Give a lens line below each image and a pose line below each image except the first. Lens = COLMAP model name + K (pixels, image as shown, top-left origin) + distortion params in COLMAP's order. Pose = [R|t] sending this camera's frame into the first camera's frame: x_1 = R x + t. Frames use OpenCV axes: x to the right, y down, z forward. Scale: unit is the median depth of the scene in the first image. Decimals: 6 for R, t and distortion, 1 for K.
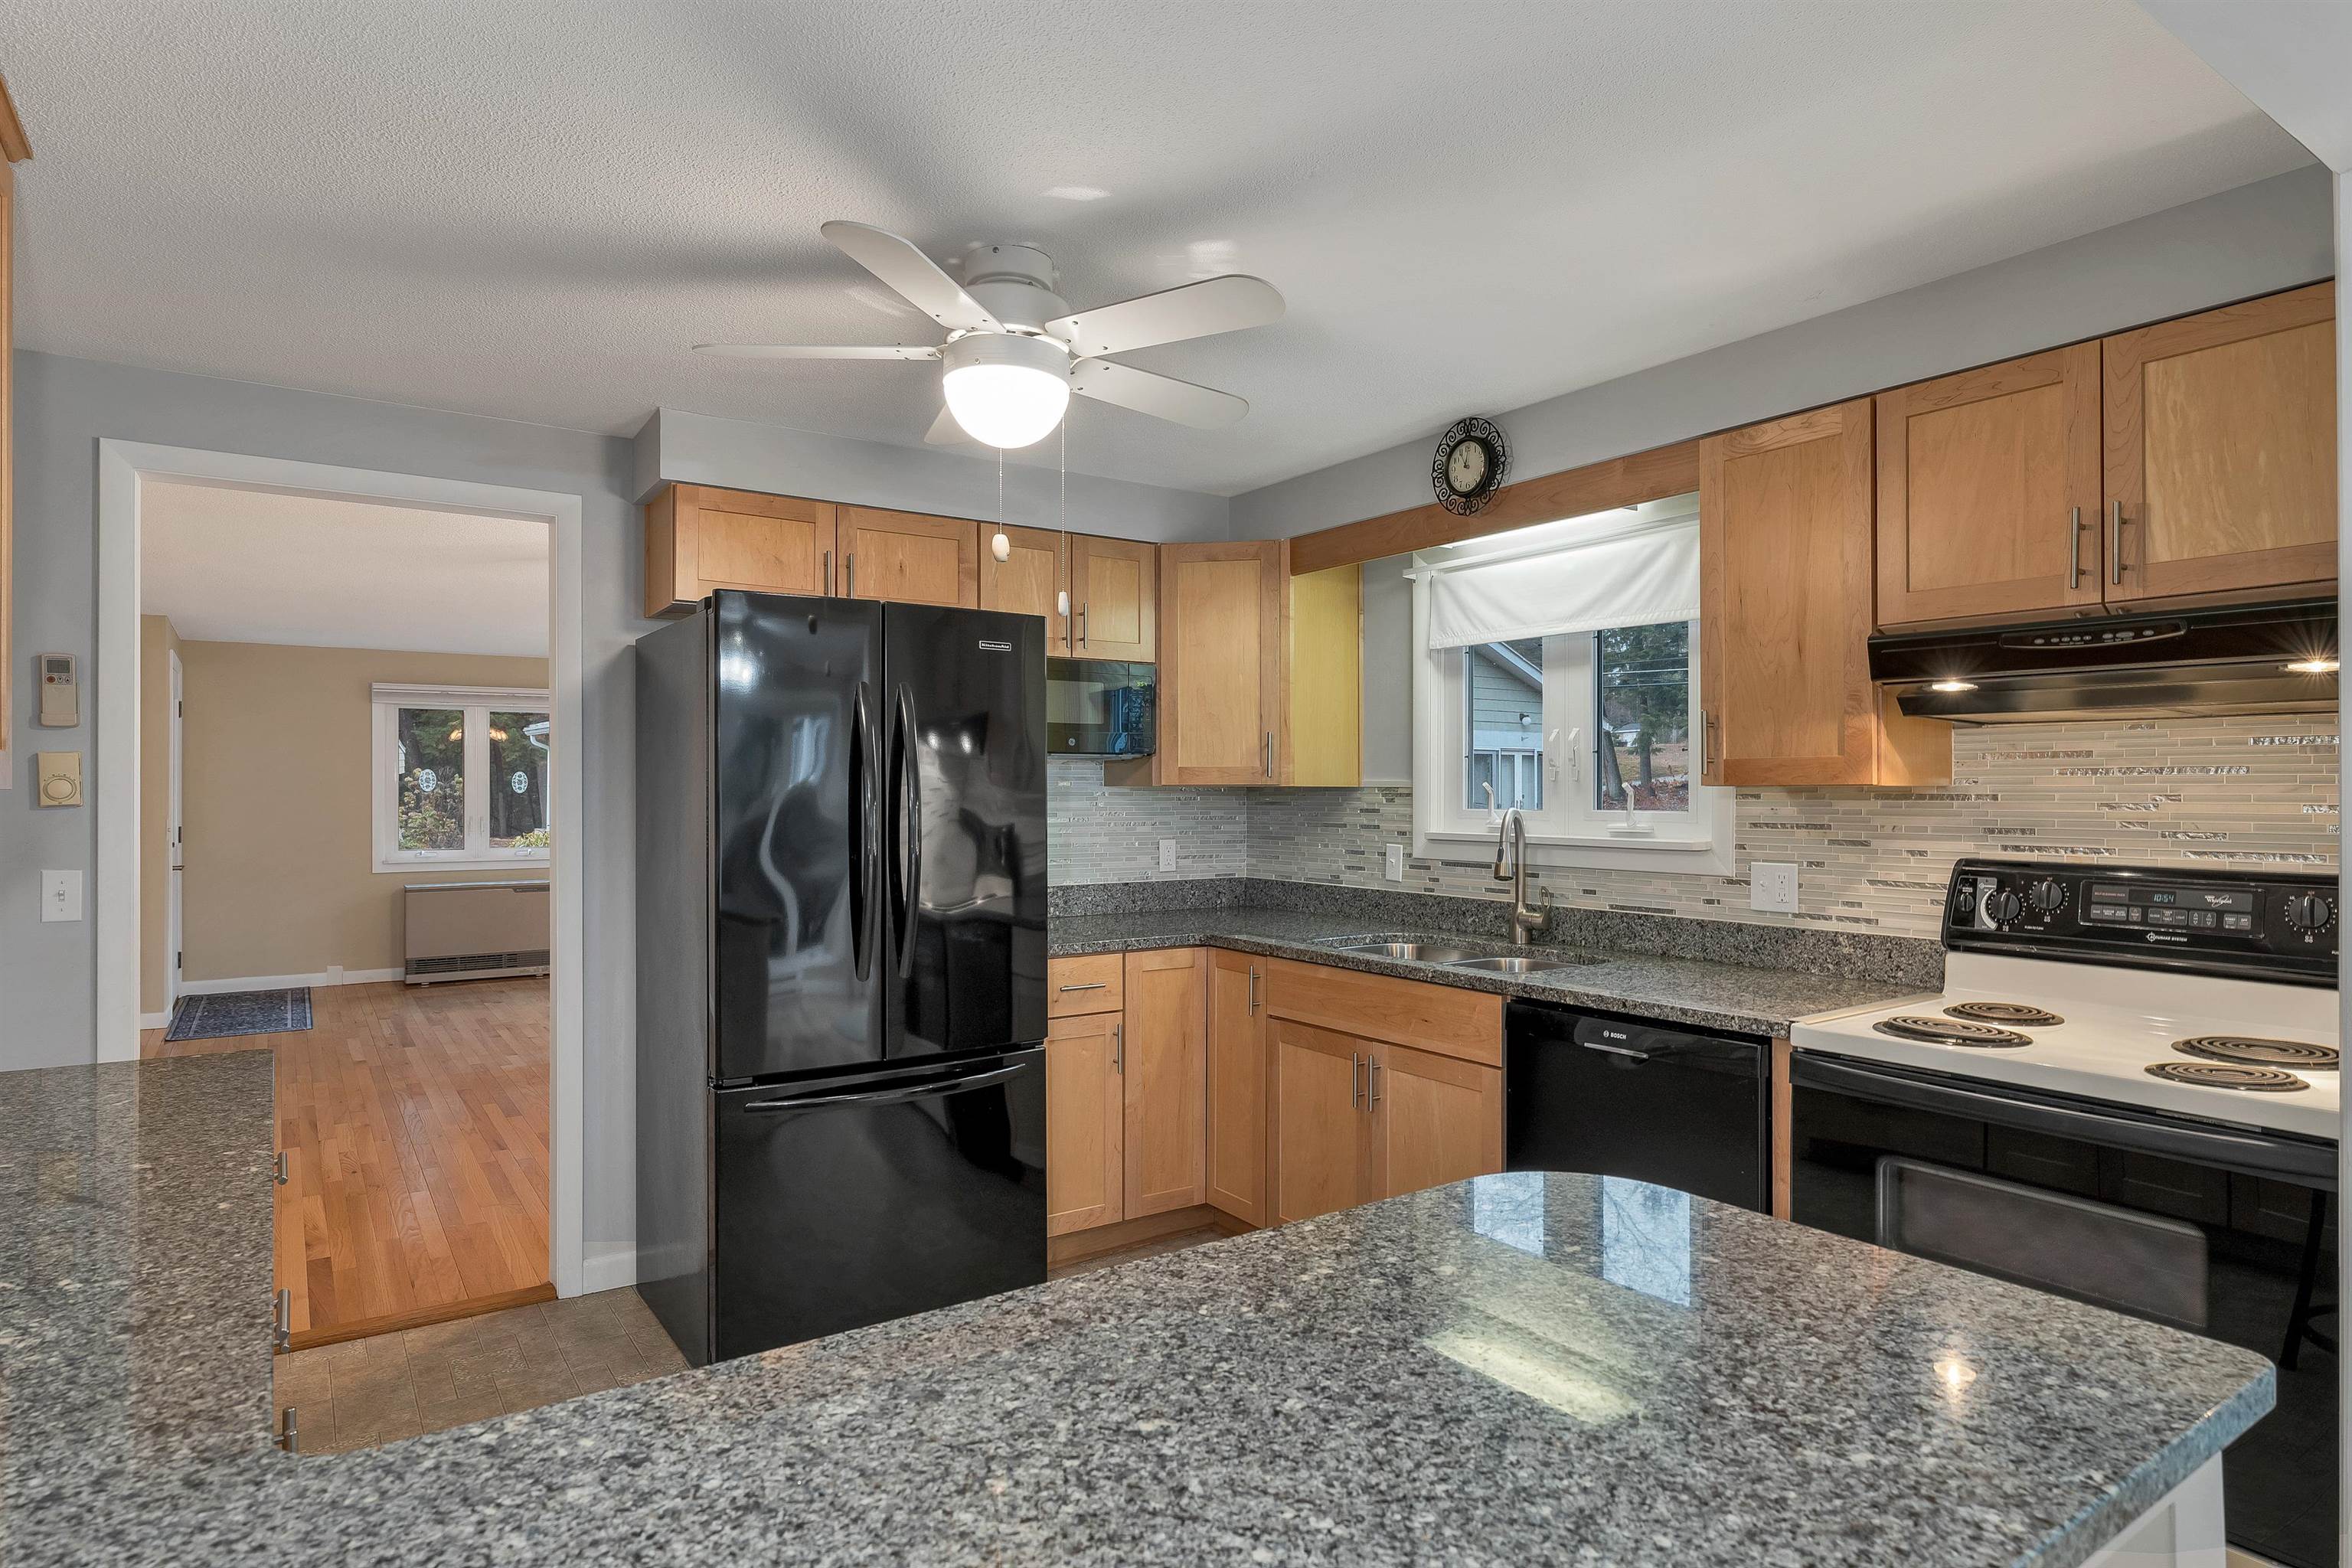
lens RADIAL K [[1306.7, 0, 1141.8], [0, 1306.7, 786.4], [0, 0, 1]] dist [-0.000241, -0.000278]
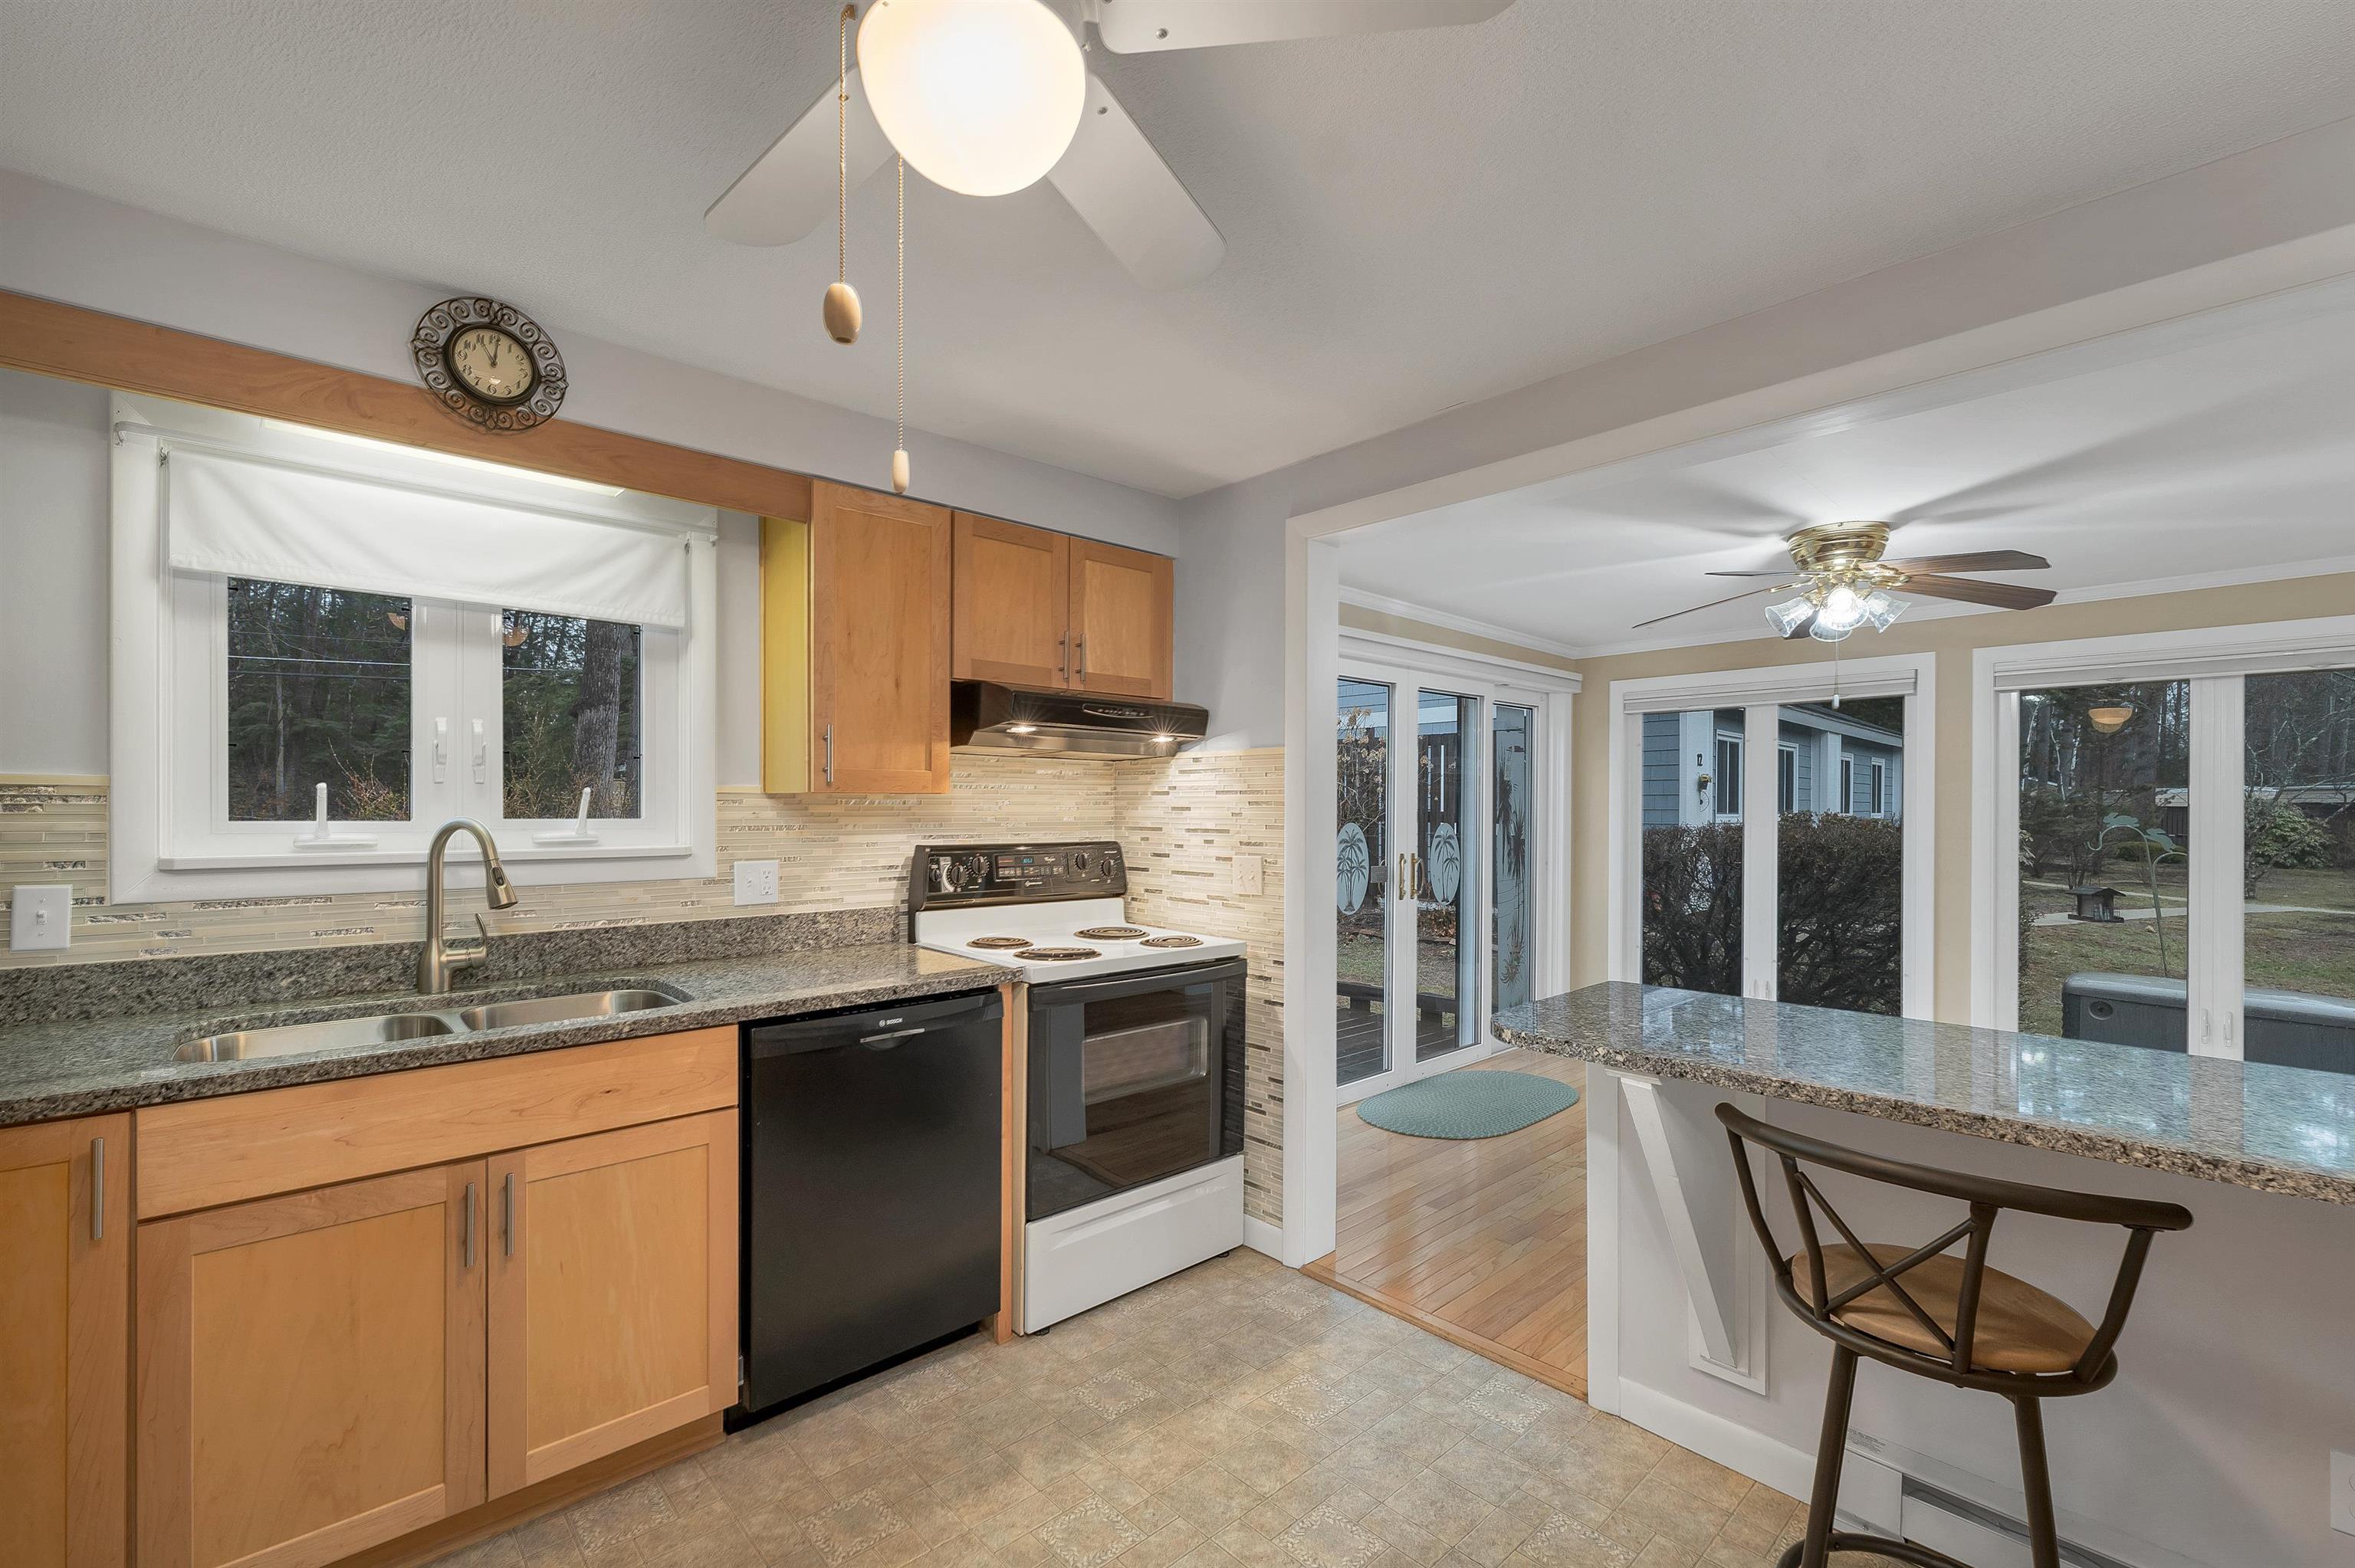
lens RADIAL K [[999.1, 0, 1174.6], [0, 999.1, 806.5], [0, 0, 1]] dist [-0.000179, 0.000383]
pose [[-0.161872, -0.001432, 0.986811, -0.398178], [-0.006380, 0.999980, 0.000405, 0.008168], [-0.986791, -0.006230, -0.161878, 0.728927]]
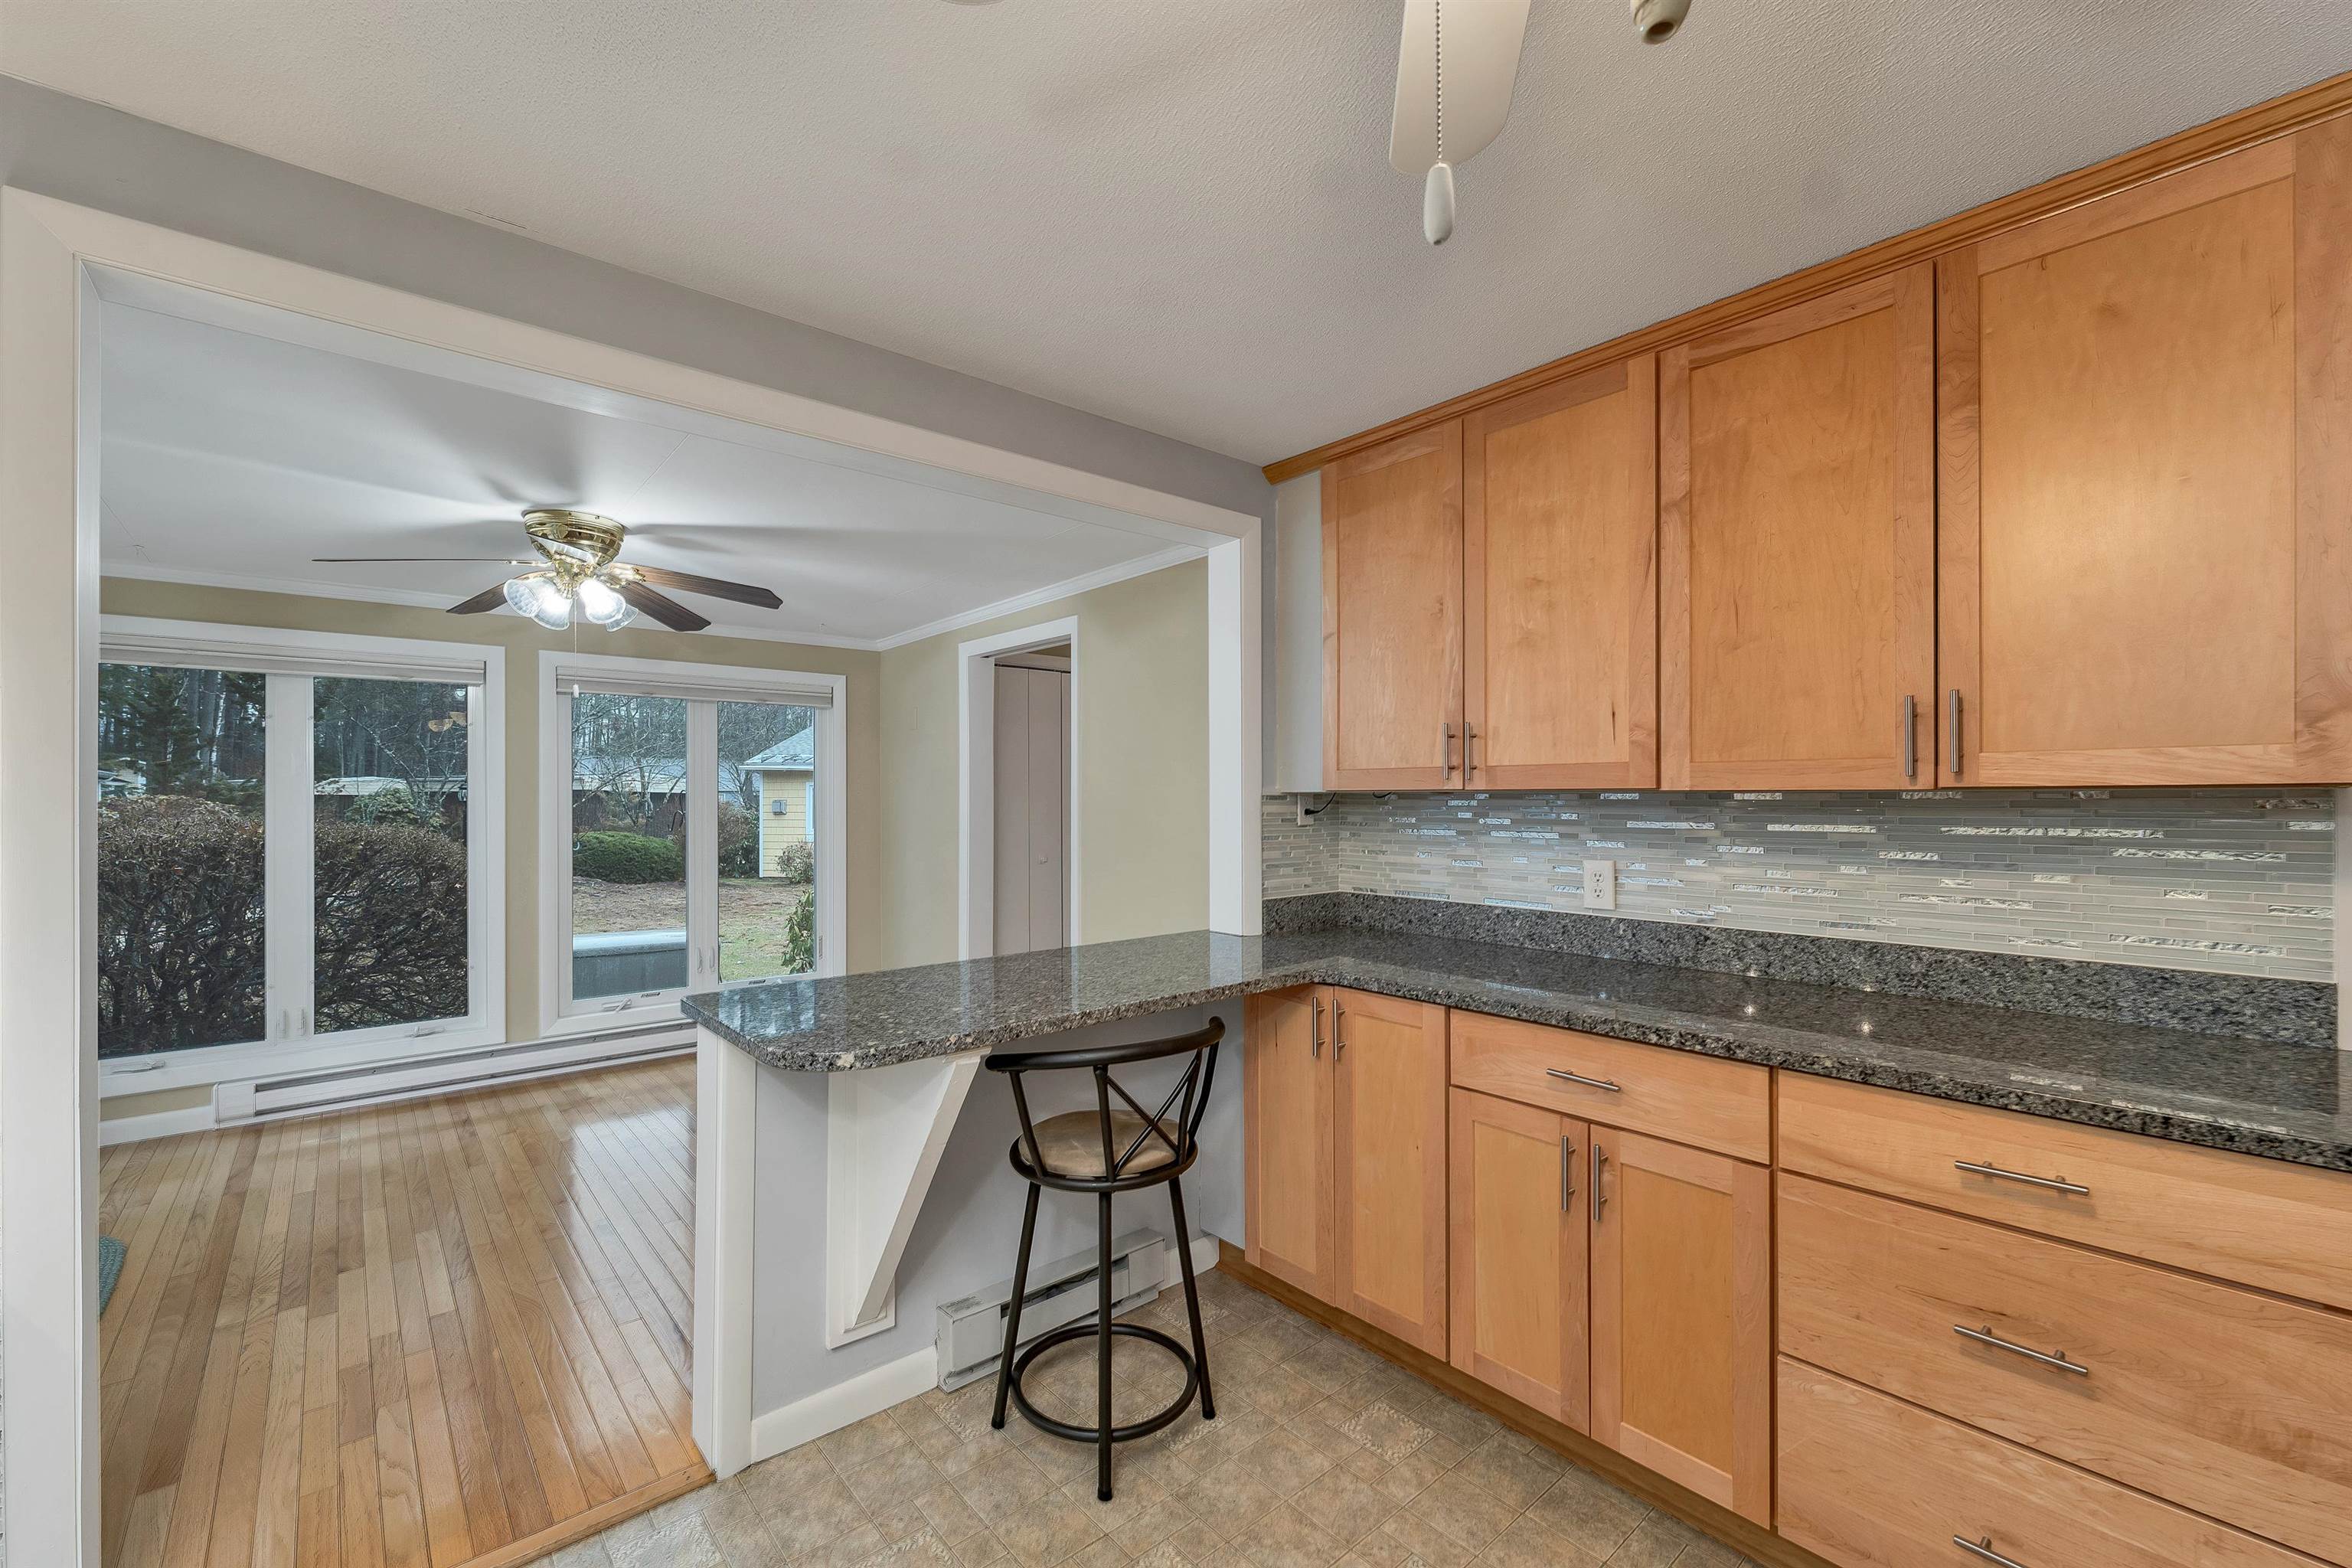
lens RADIAL K [[963.0, 0, 1175.3], [0, 963.0, 791.4], [0, 0, 1]] dist [-0.001651, -0.000177]
pose [[-0.991348, 0.001644, -0.131250, 0.034889], [0.002563, 0.999973, -0.006834, 0.006640], [0.131236, -0.007112, -0.991326, 0.947459]]
